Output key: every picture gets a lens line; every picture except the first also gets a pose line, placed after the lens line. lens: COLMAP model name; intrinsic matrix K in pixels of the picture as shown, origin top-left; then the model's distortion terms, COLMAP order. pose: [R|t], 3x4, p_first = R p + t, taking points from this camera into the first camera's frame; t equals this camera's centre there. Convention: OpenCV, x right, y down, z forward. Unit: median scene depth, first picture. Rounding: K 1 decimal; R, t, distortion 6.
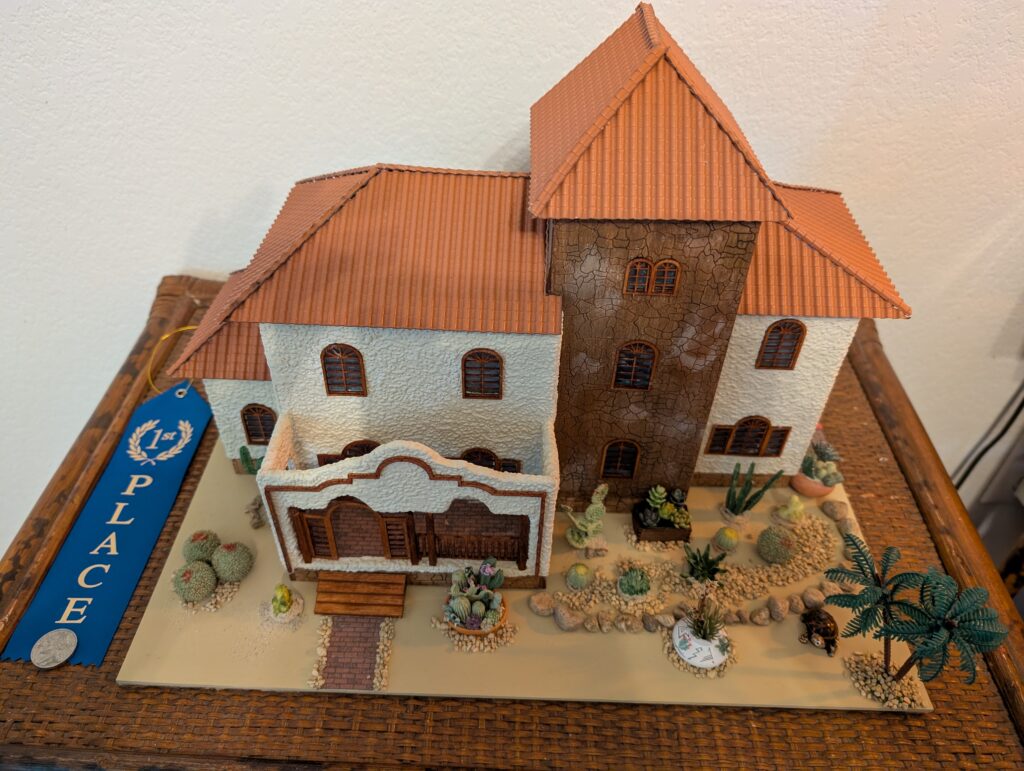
lens RADIAL K [[767.3, 0, 485.9], [0, 767.3, 375.9], [0, 0, 1]] dist [-0.025149, 0.002558]
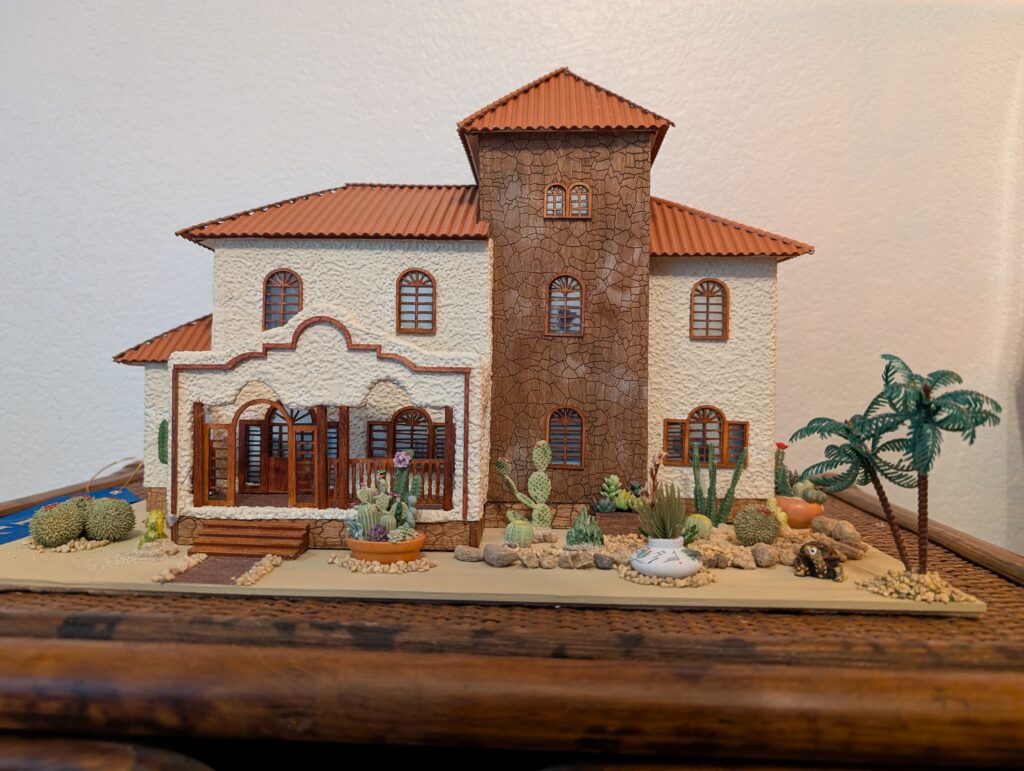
lens RADIAL K [[767.3, 0, 507.8], [0, 767.3, 374.2], [0, 0, 1]] dist [-0.025149, 0.002558]
pose [[0.999889, 0.008249, -0.012443, 0.123028], [-0.014463, 0.741816, -0.670447, 0.707733], [0.003700, 0.670553, 0.741853, 0.278119]]
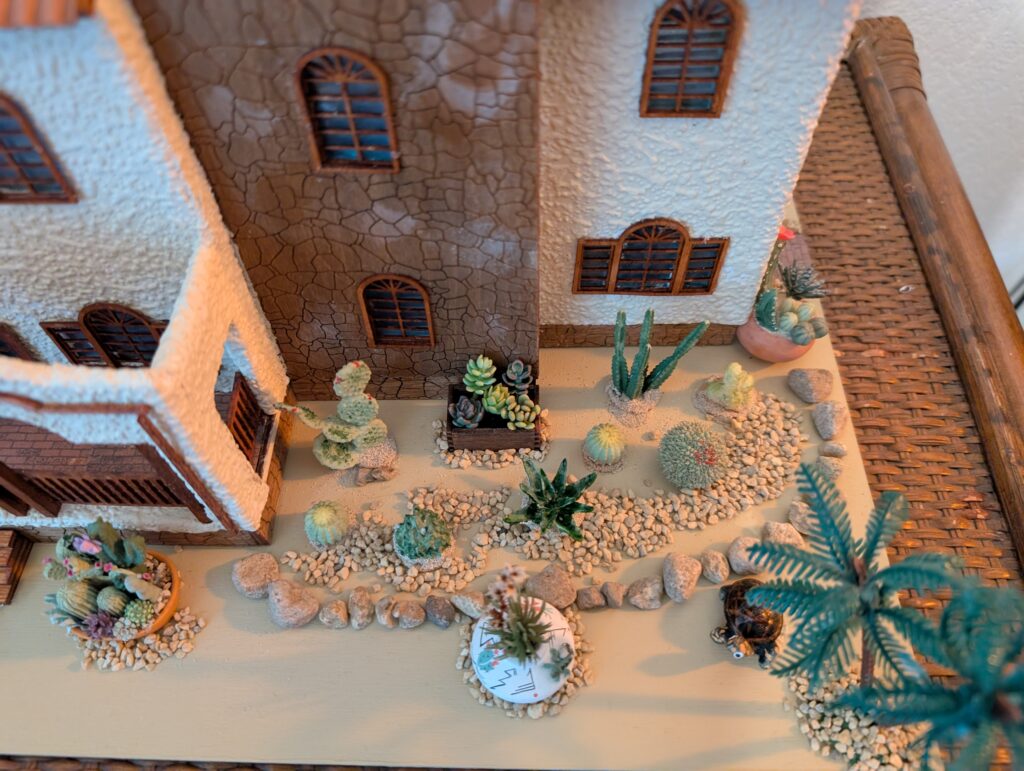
lens RADIAL K [[767.3, 0, 508.3], [0, 767.3, 383.0], [0, 0, 1]] dist [-0.025149, 0.002558]
pose [[0.999406, -0.026976, -0.021445, 0.276404], [0.031503, 0.967425, 0.251191, 0.027697], [0.013970, -0.251717, 0.967700, 0.501622]]
